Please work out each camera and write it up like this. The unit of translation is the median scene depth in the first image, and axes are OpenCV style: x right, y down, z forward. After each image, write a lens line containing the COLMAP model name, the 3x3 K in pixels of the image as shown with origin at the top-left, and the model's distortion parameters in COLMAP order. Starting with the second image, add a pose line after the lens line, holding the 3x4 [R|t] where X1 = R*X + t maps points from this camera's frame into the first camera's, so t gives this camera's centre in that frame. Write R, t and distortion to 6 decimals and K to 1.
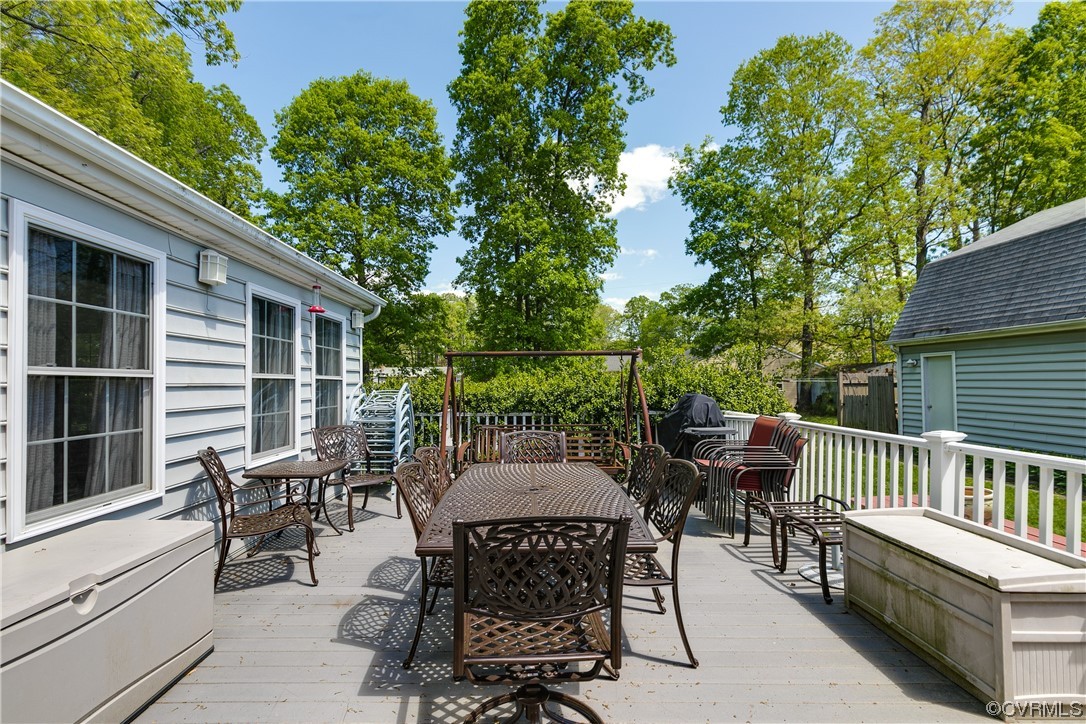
lens RADIAL K [[489.9, 0, 531.7], [0, 489.9, 367.9], [0, 0, 1]] dist [0.009406, -0.000565]
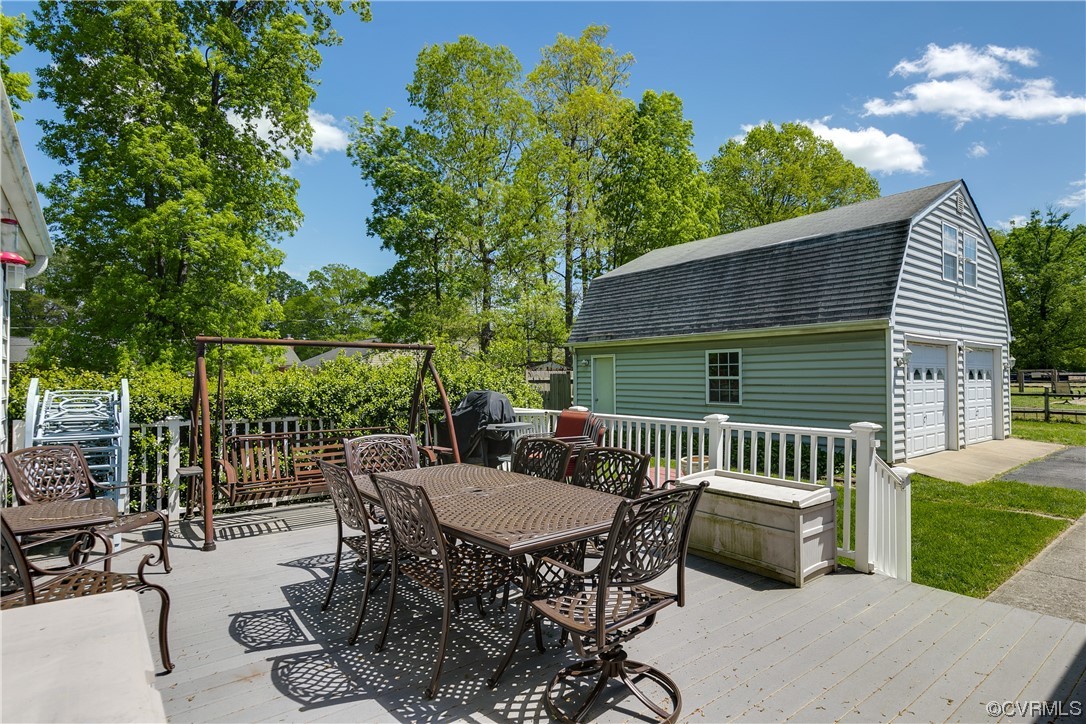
lens RADIAL K [[563.7, 0, 543.9], [0, 563.7, 359.4], [0, 0, 1]] dist [0.006769, 0.000623]
pose [[0.780308, 0.023853, 0.624940, -0.161190], [-0.020678, 0.999710, -0.012339, 0.000398], [-0.625053, -0.003294, 0.780575, 0.014705]]
